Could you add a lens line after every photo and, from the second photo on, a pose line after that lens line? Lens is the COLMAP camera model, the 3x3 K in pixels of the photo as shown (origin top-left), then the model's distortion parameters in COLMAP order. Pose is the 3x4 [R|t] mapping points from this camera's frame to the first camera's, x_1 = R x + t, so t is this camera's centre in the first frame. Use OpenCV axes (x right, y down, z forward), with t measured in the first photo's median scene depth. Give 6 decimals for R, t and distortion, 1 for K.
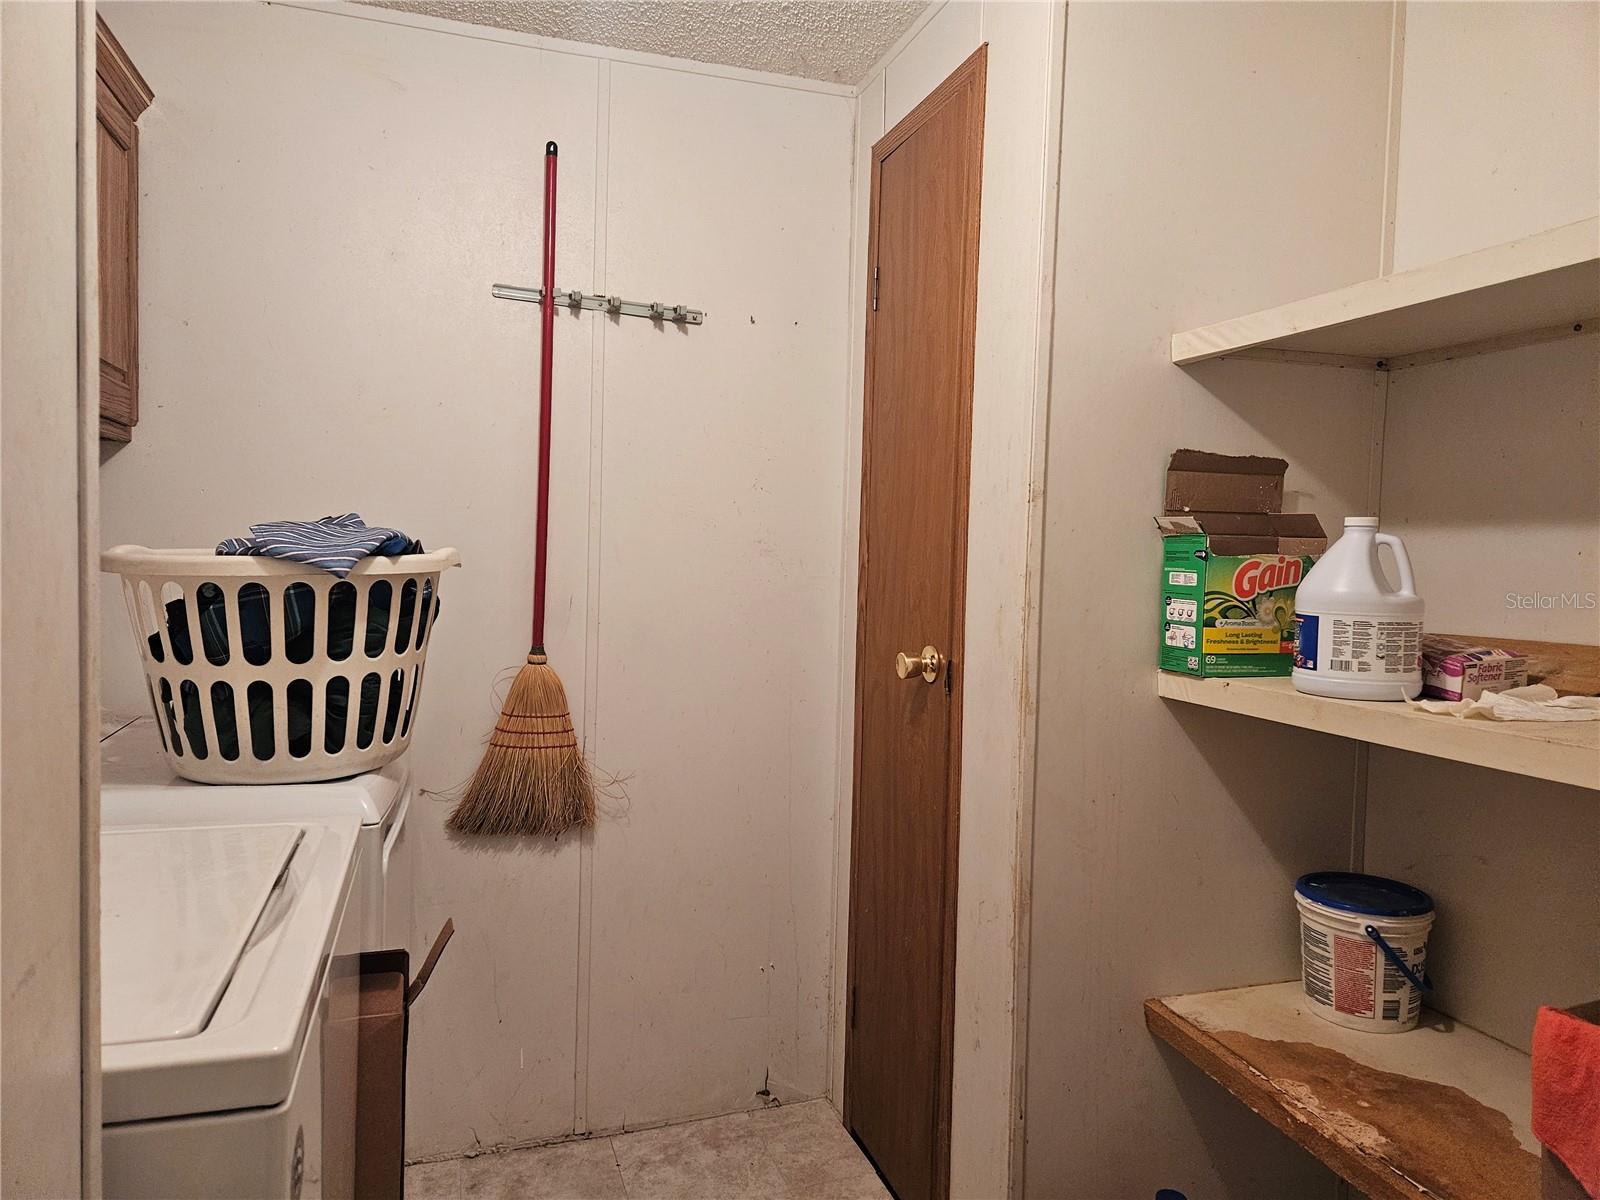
lens RADIAL K [[1080.4, 0, 793.5], [0, 1080.4, 599.8], [0, 0, 1]] dist [0.075942, -0.063305]
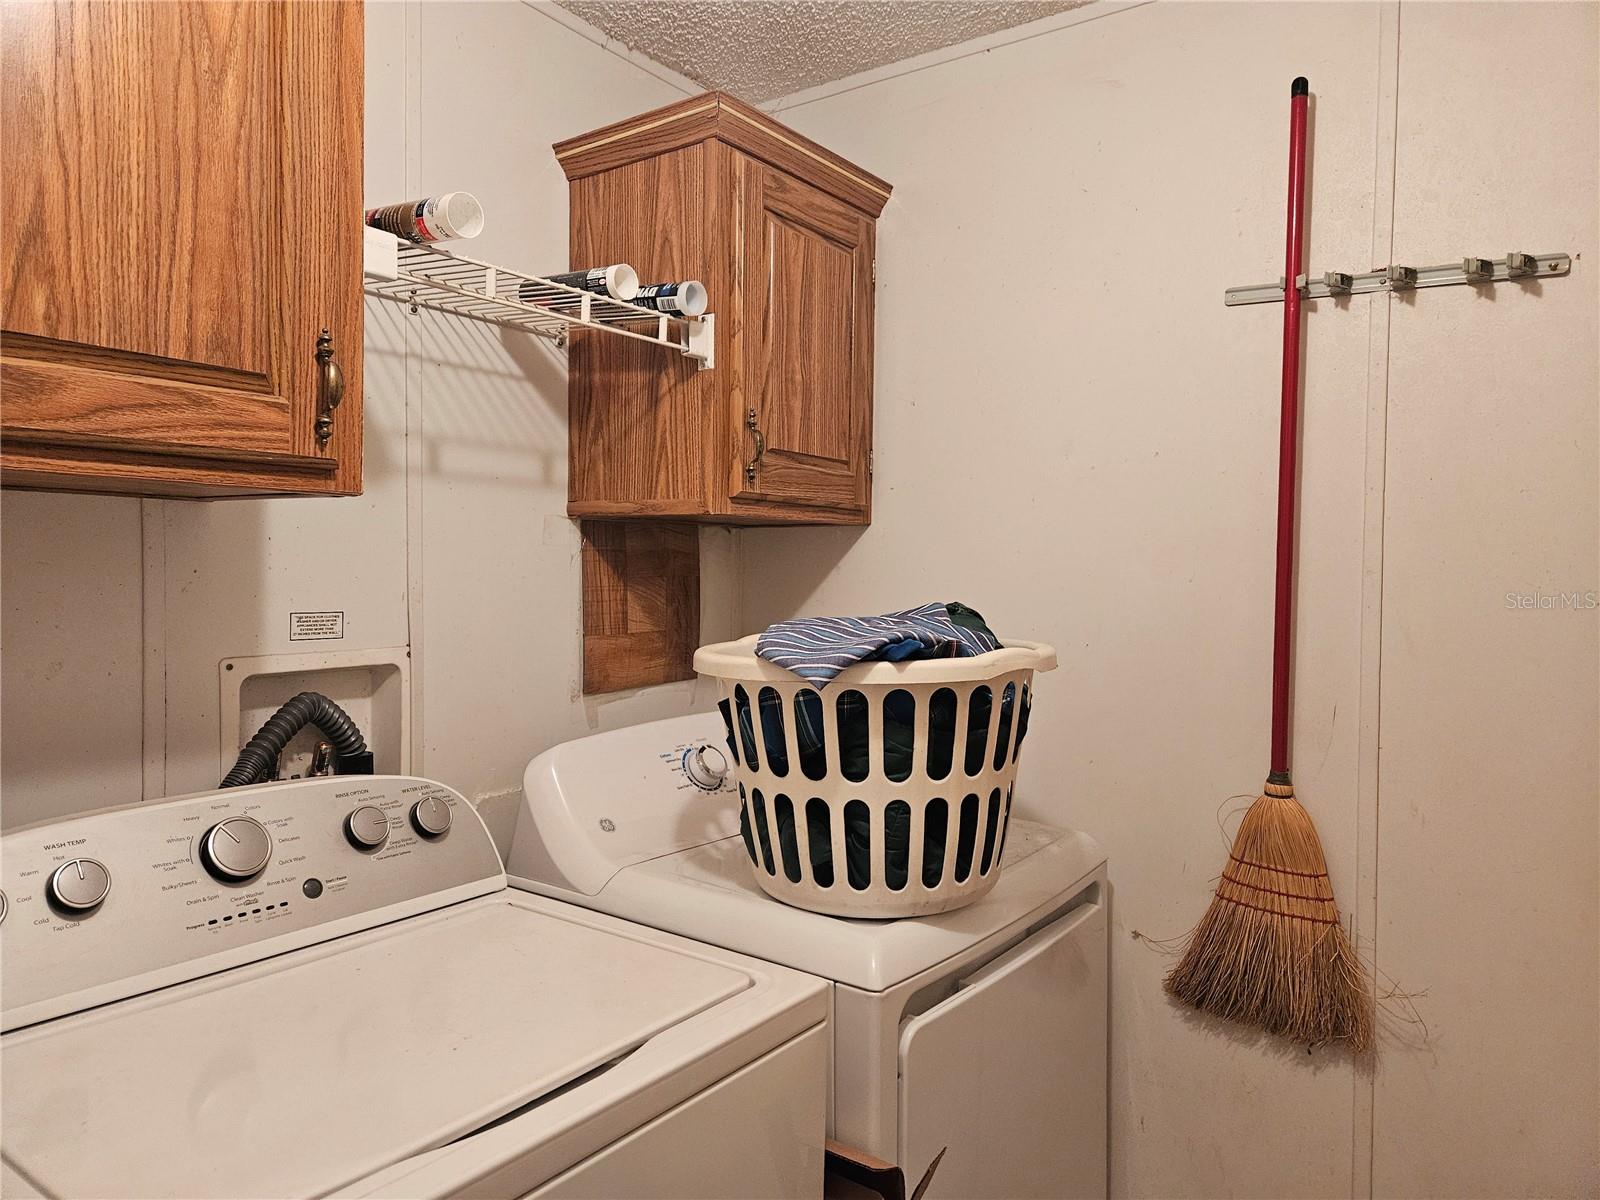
lens RADIAL K [[1080.4, 0, 797.8], [0, 1080.4, 591.4], [0, 0, 1]] dist [0.075942, -0.063305]
pose [[0.596029, -0.000943, -0.802962, 0.158631], [-0.036156, 0.998954, -0.028011, -0.045203], [0.802148, 0.045727, 0.595371, 0.305644]]
